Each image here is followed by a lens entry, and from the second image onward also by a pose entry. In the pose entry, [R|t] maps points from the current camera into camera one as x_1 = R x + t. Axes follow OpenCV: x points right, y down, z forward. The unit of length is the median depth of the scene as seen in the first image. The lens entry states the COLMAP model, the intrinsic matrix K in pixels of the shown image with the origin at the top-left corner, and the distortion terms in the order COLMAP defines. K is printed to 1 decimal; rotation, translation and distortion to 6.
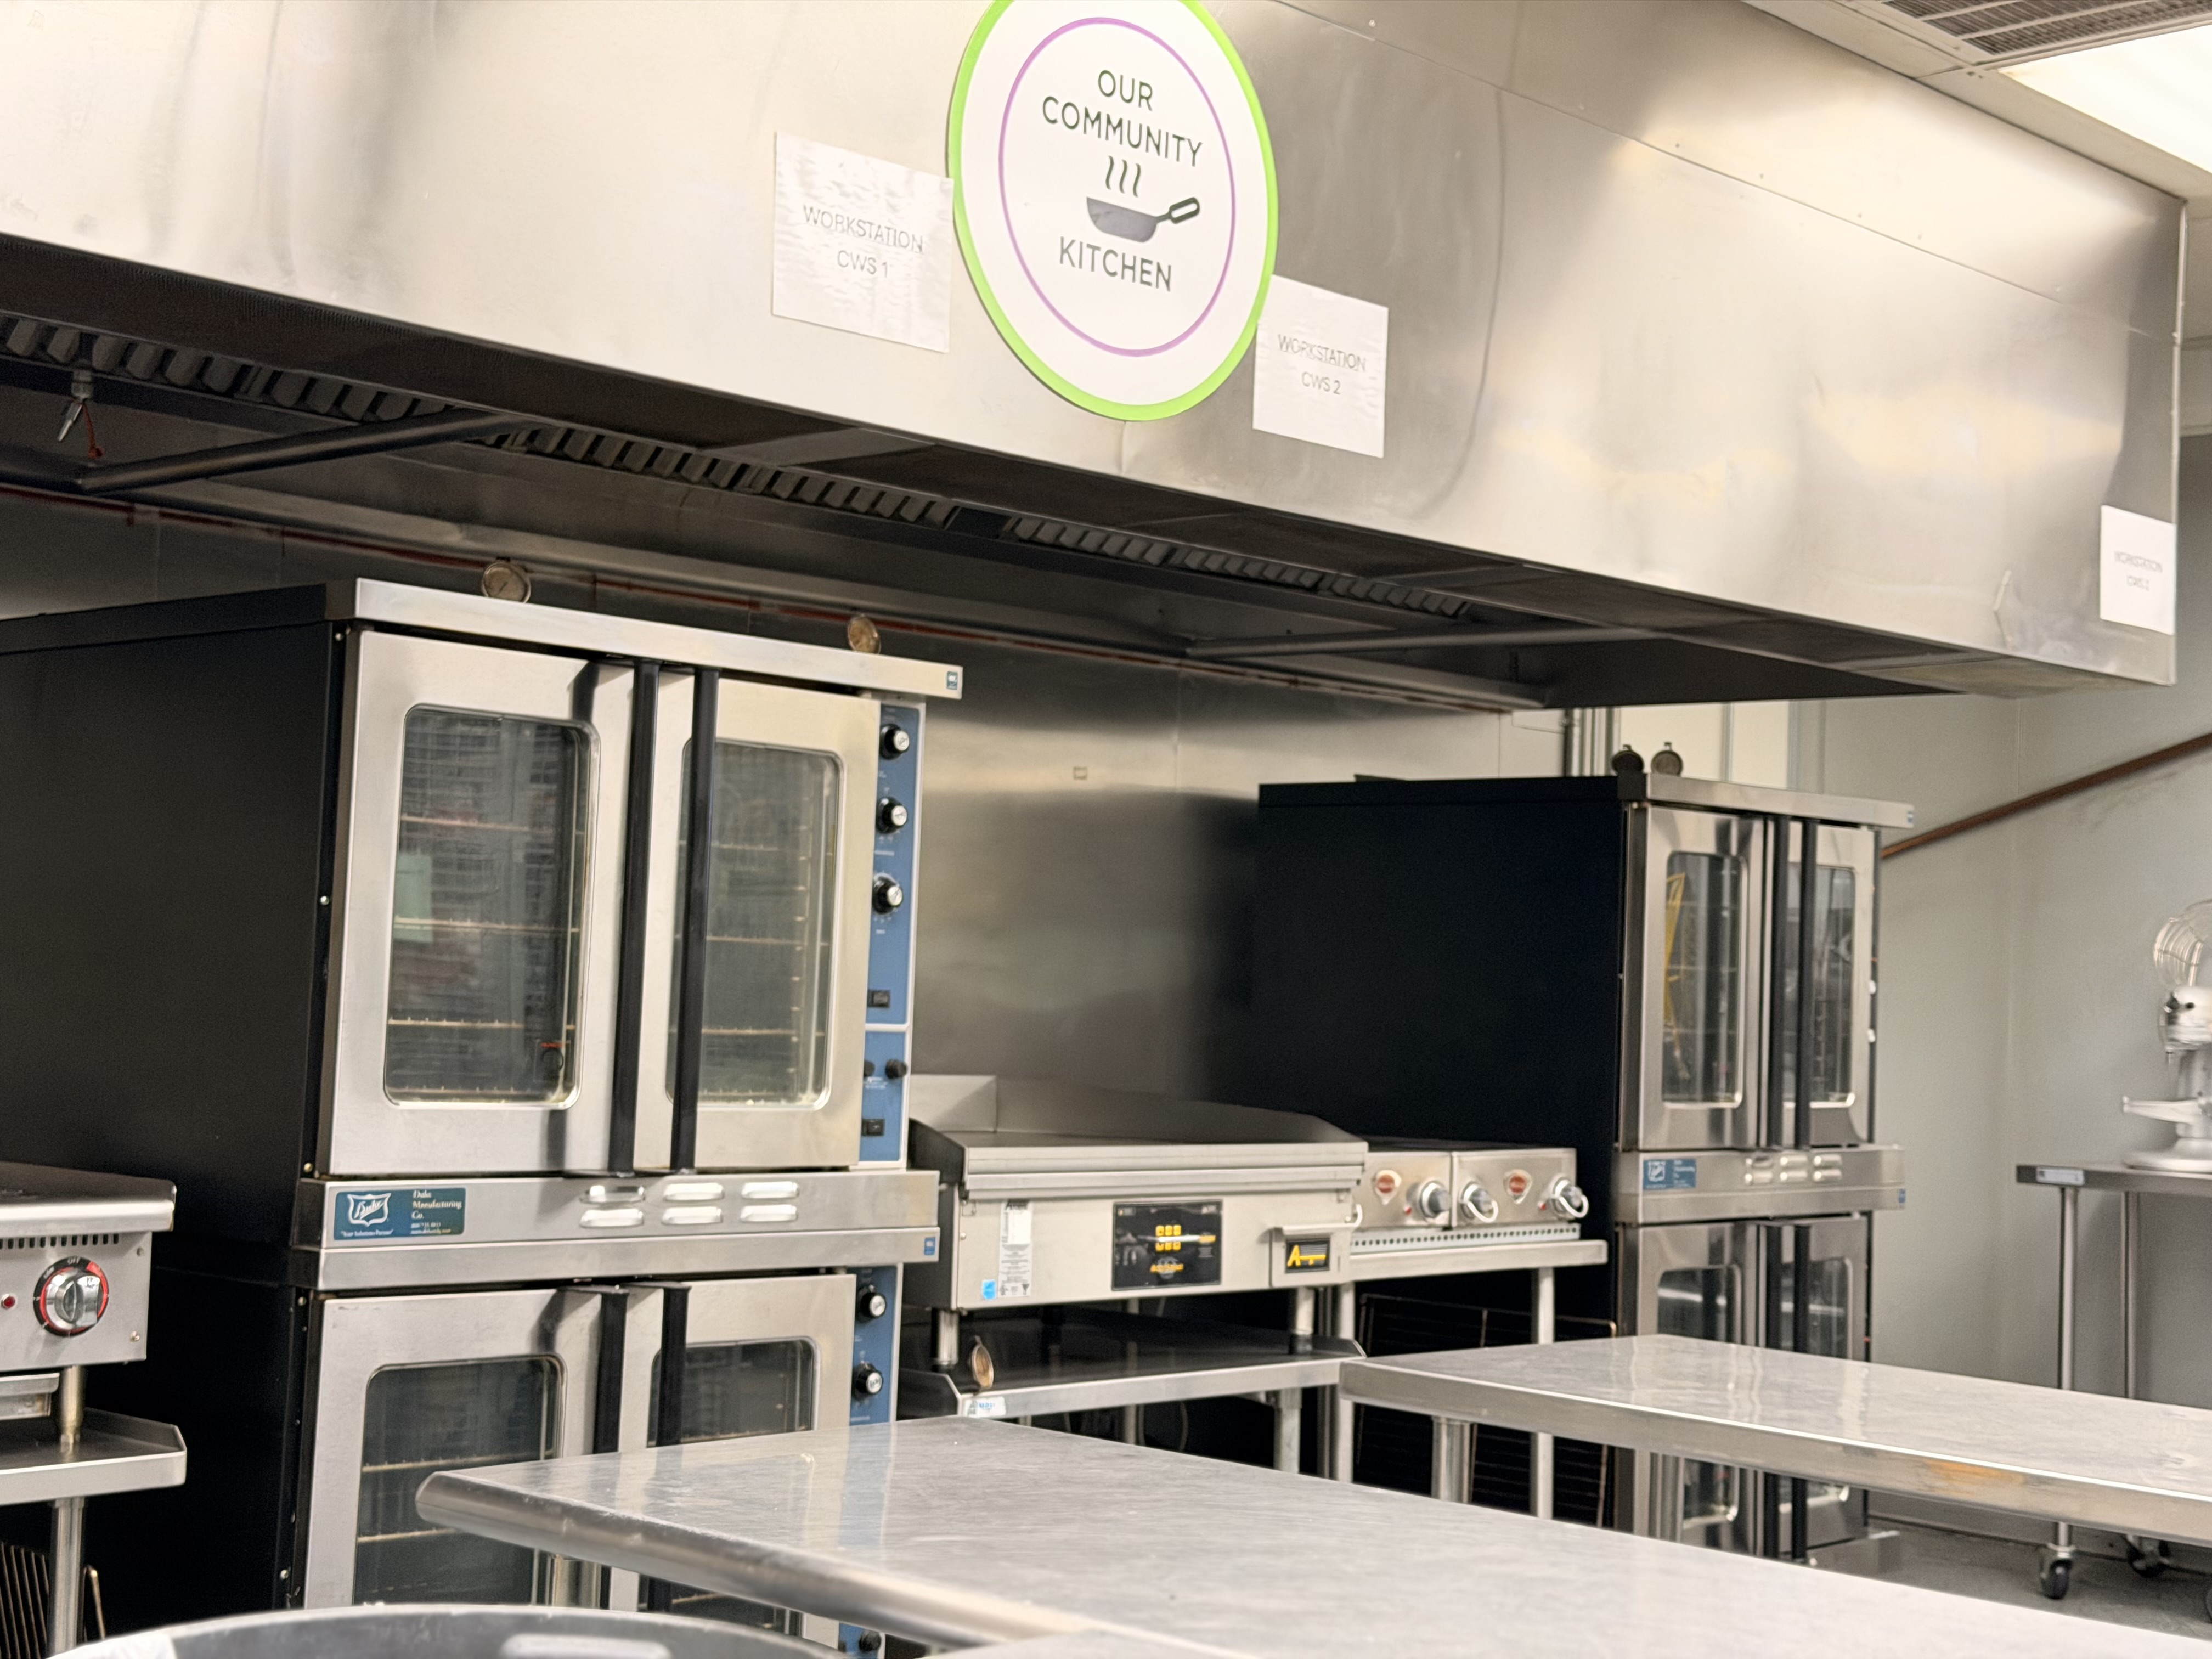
lens RADIAL K [[3072.1, 0, 1106.0], [0, 3072.1, 829.5], [0, 0, 1]] dist [0.186785, -0.336856]
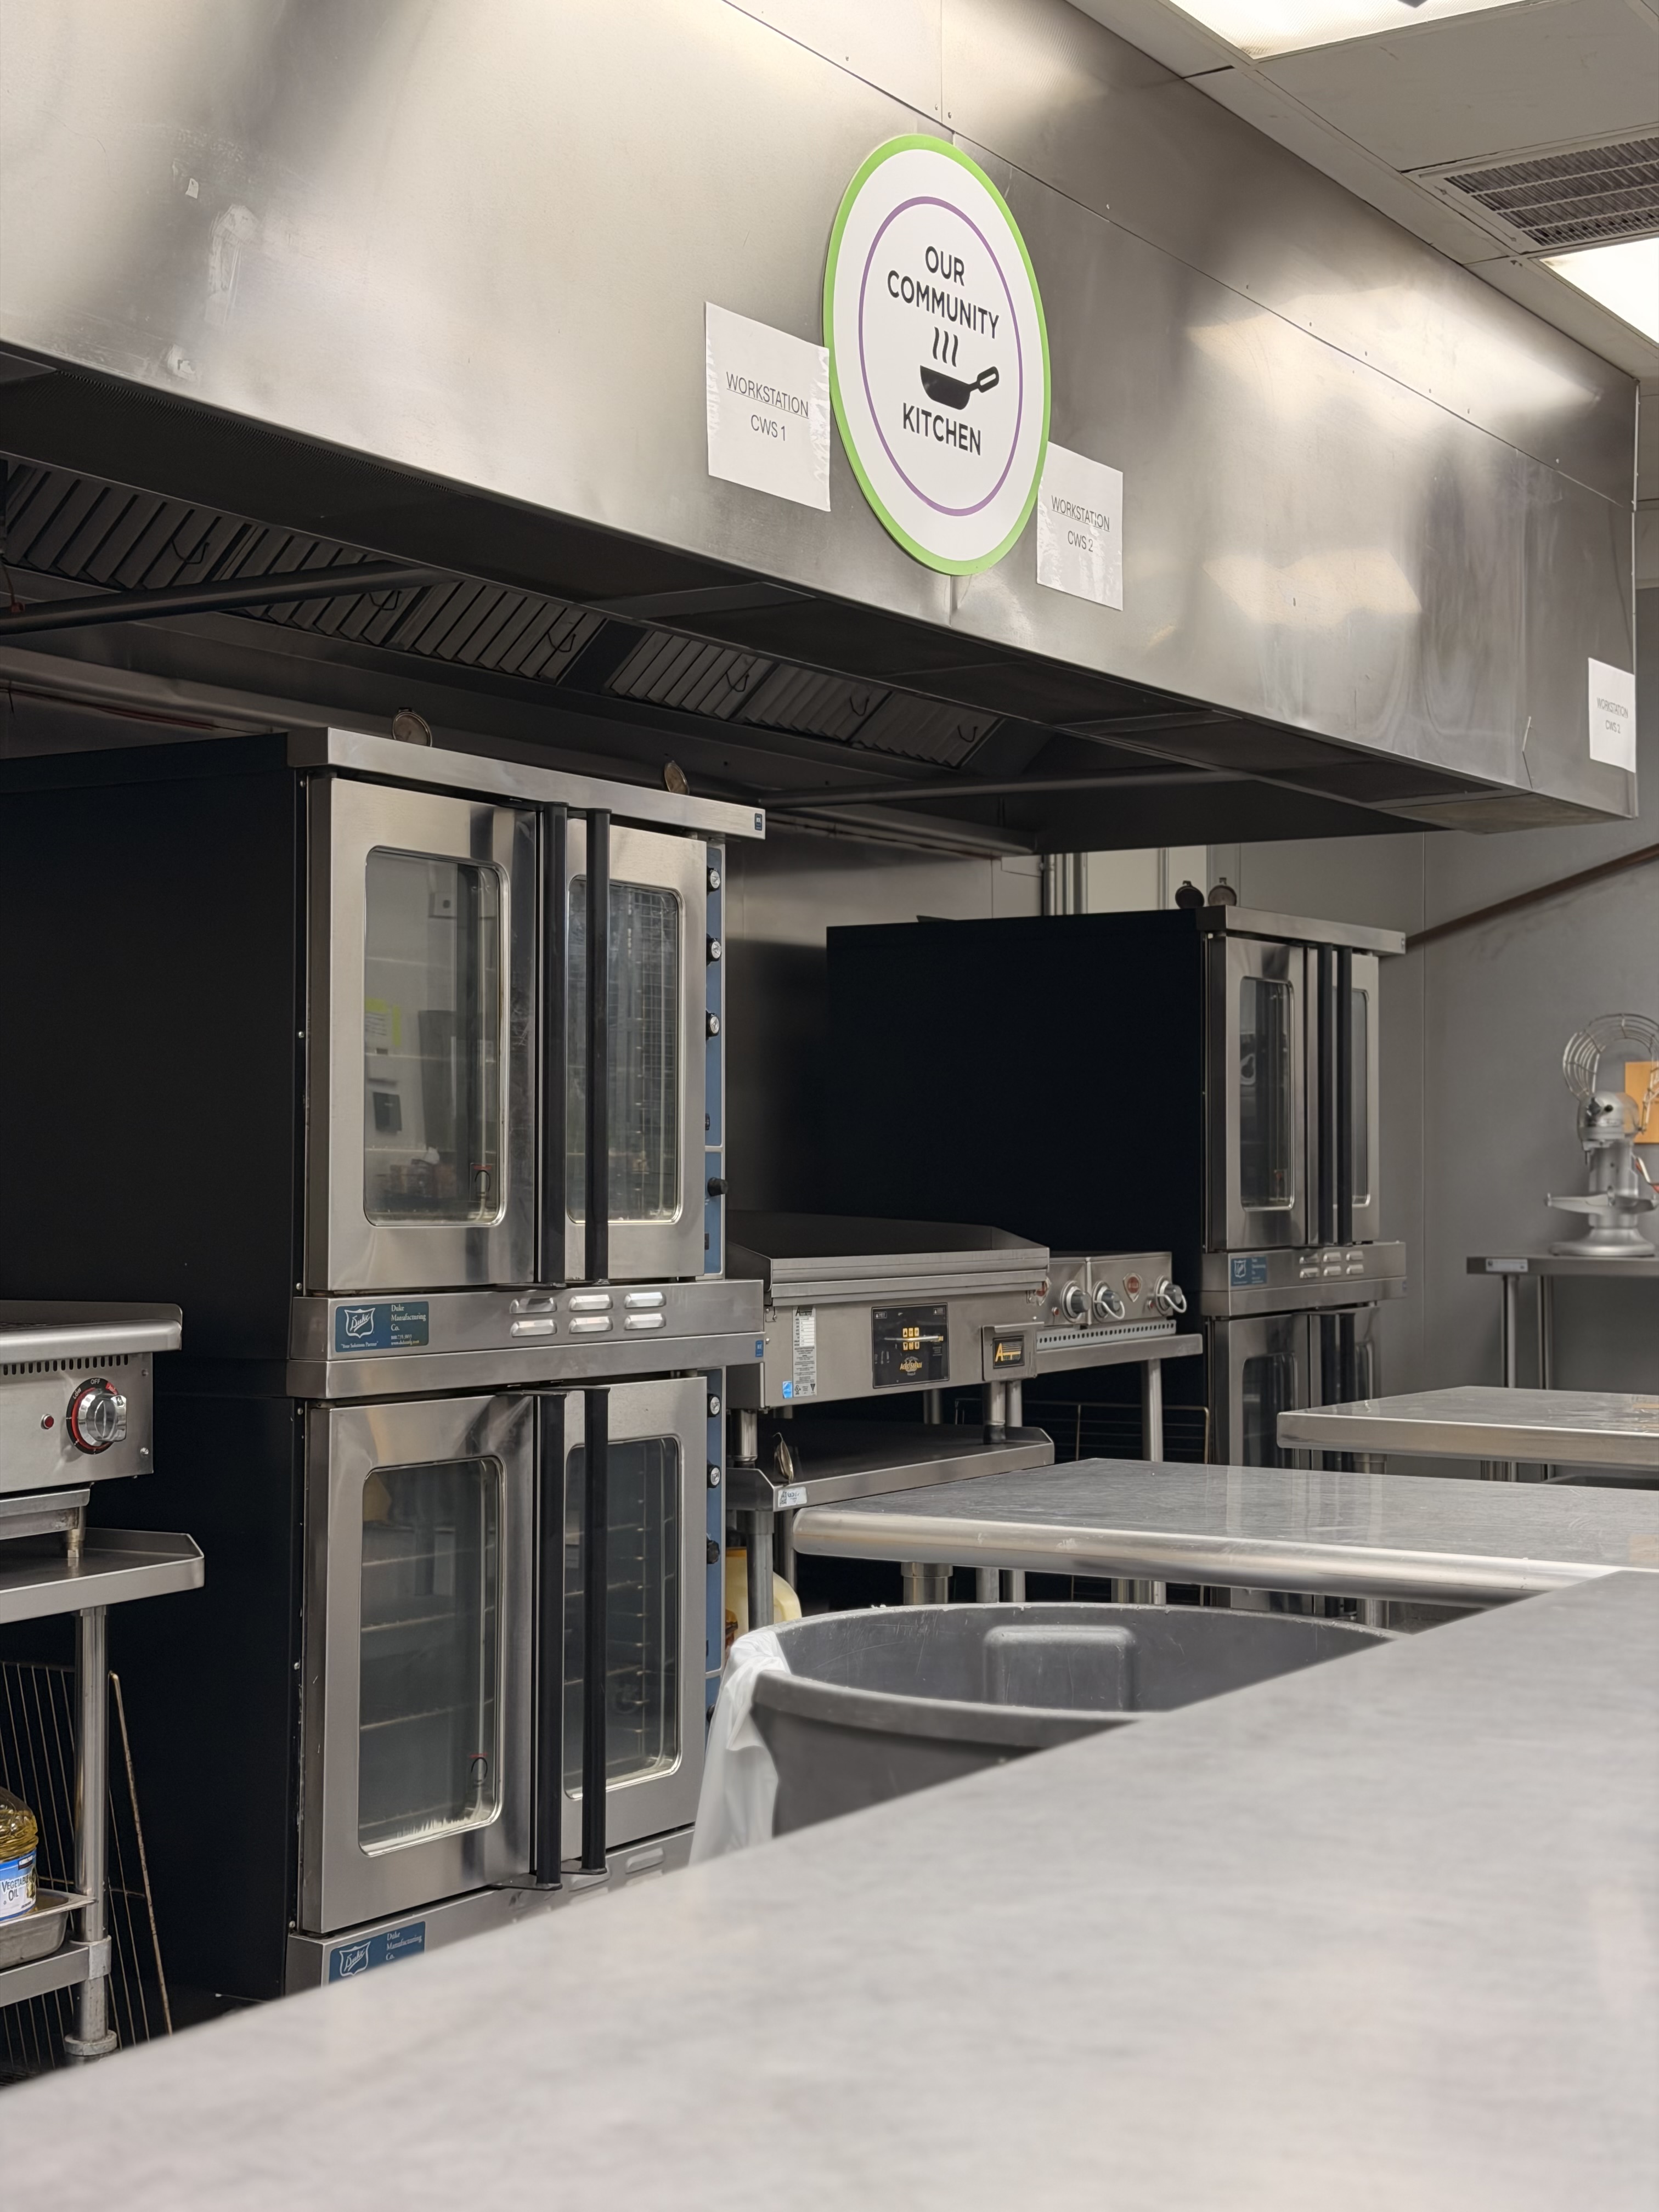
lens RADIAL K [[3072.1, 0, 829.5], [0, 3072.1, 1106.0], [0, 0, 1]] dist [0.186785, -0.336856]
pose [[0.980076, -0.033170, 0.195833, -0.238375], [0.026323, 0.998951, 0.037463, 0.010644], [-0.196870, -0.031561, 0.979921, -0.055065]]
